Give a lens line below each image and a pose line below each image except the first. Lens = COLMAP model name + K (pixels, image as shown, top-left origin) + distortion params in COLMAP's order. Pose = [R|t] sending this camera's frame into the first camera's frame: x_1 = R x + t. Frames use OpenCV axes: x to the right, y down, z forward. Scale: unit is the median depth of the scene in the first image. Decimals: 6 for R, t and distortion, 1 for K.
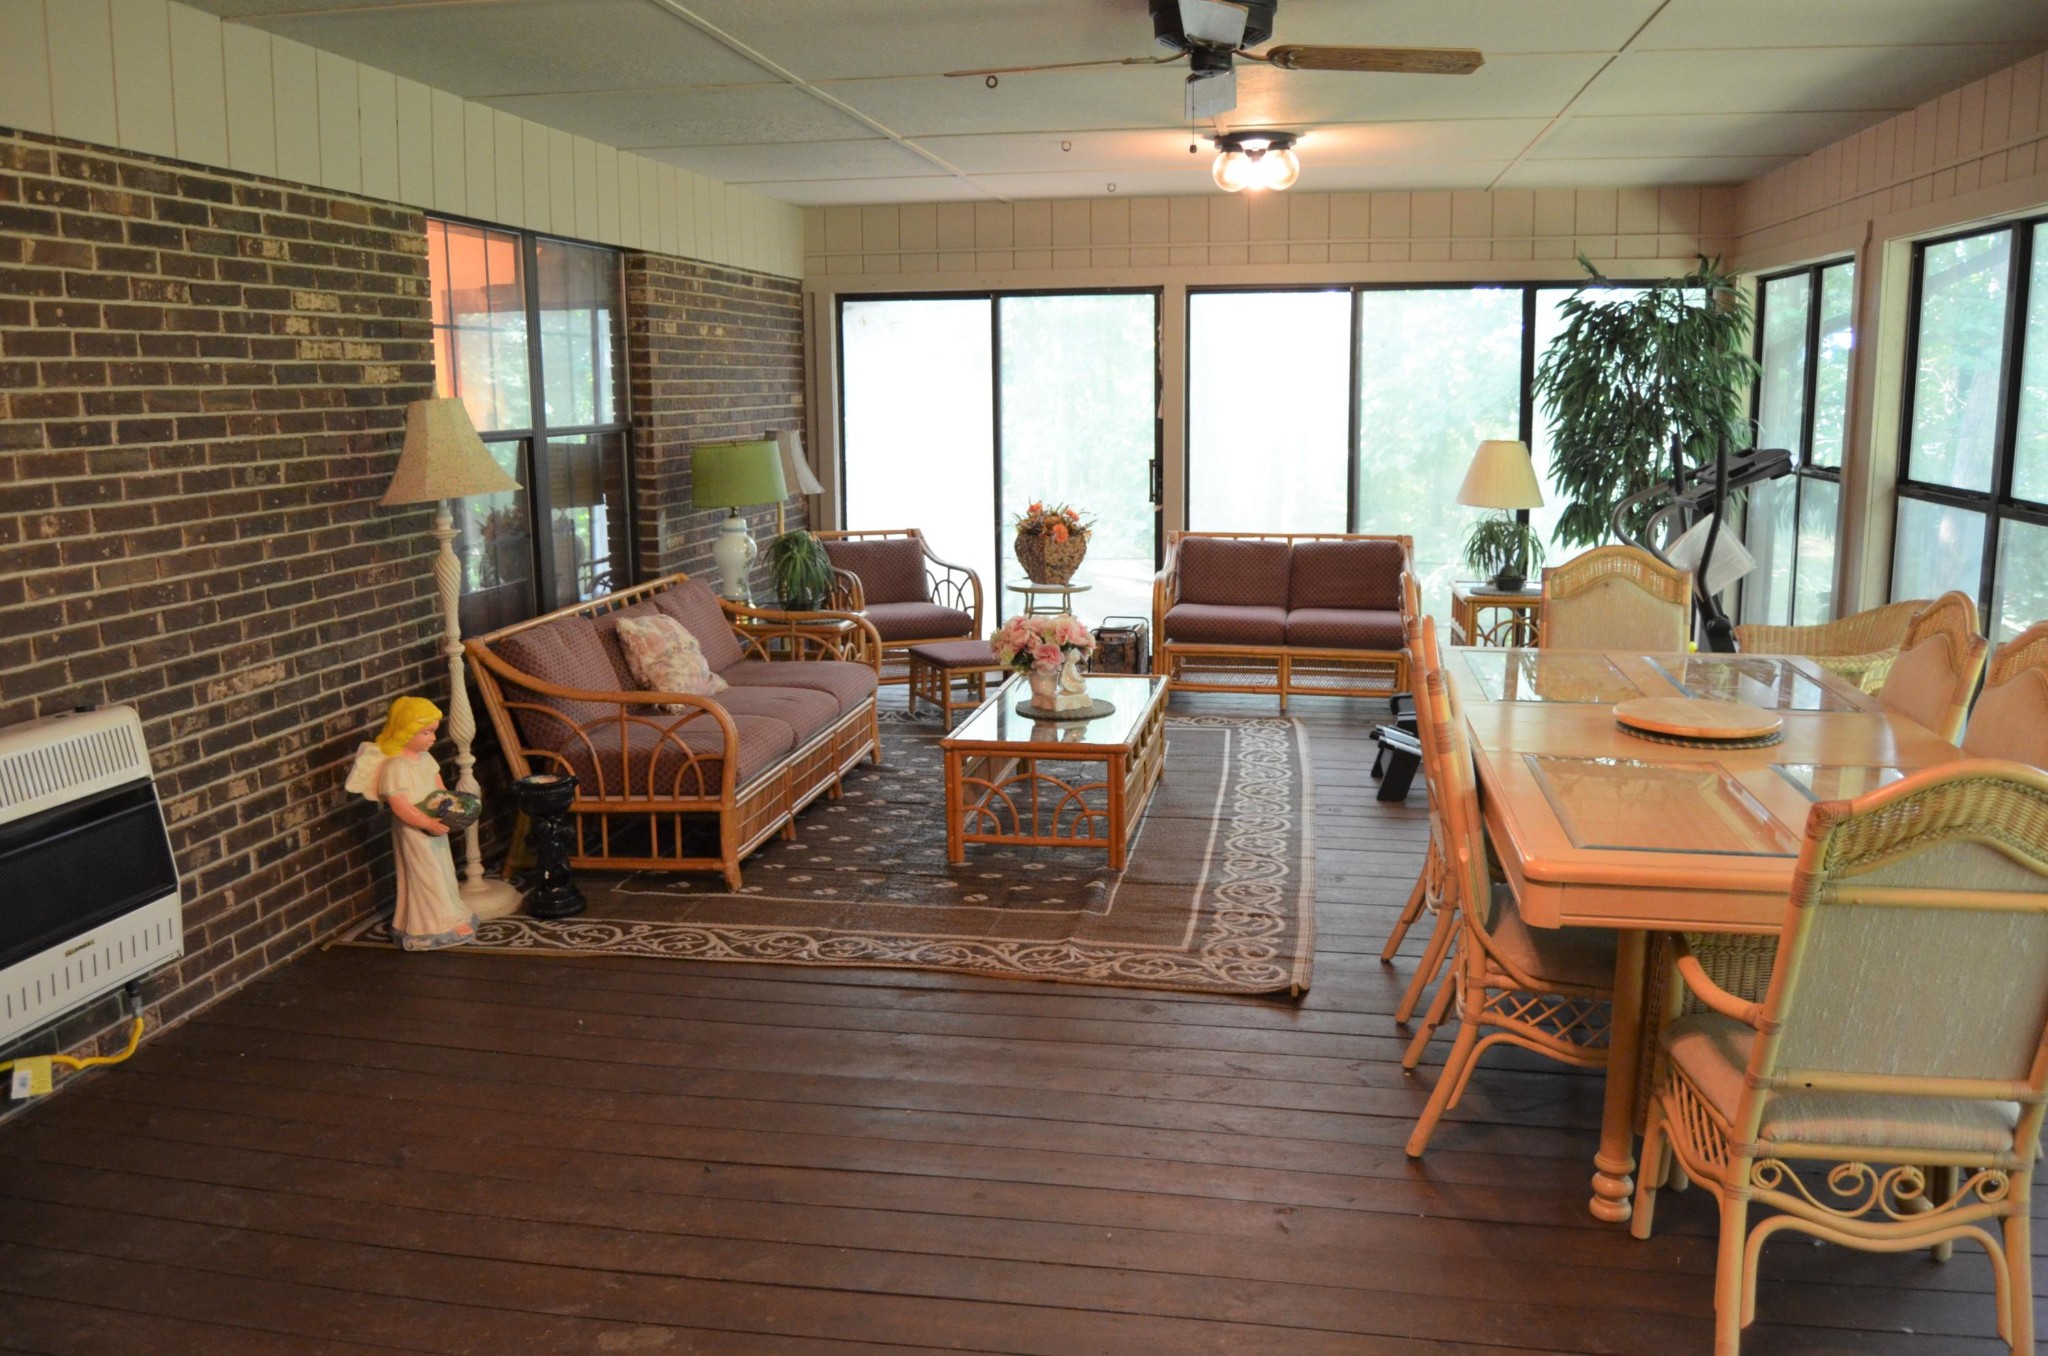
lens RADIAL K [[1655.0, 0, 1020.8], [0, 1655.0, 678.4], [0, 0, 1]] dist [-0.069499, 0.004293]
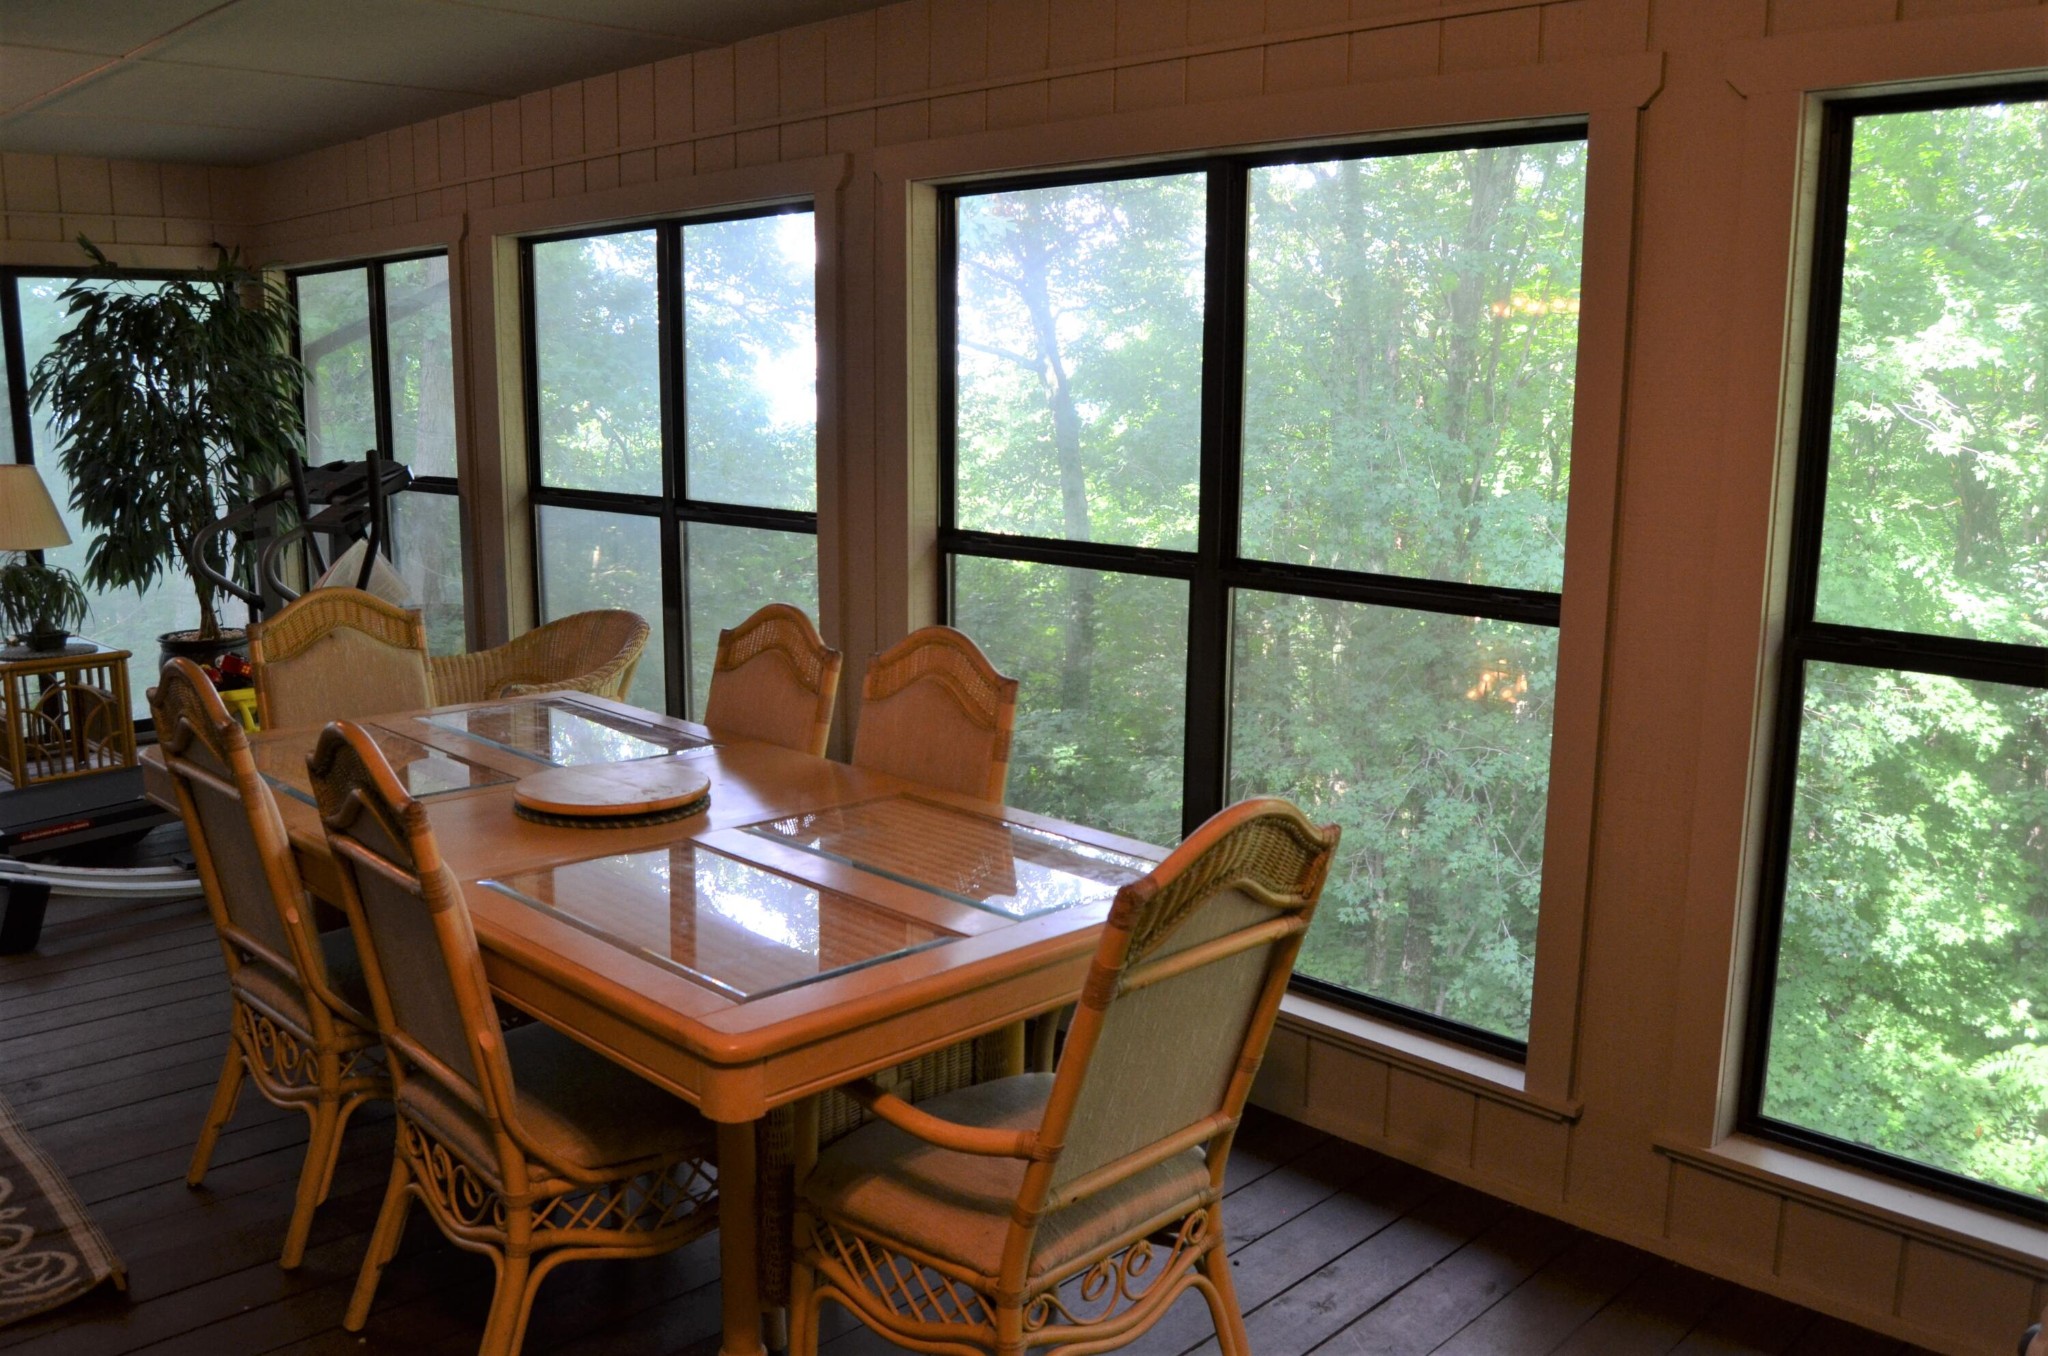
lens RADIAL K [[1655.0, 0, 1026.5], [0, 1655.0, 670.3], [0, 0, 1]] dist [-0.069499, 0.004293]
pose [[0.577781, -0.132805, 0.805315, -0.083612], [0.138056, 0.988358, 0.063941, -0.037127], [-0.804431, 0.074235, 0.589389, 0.198813]]
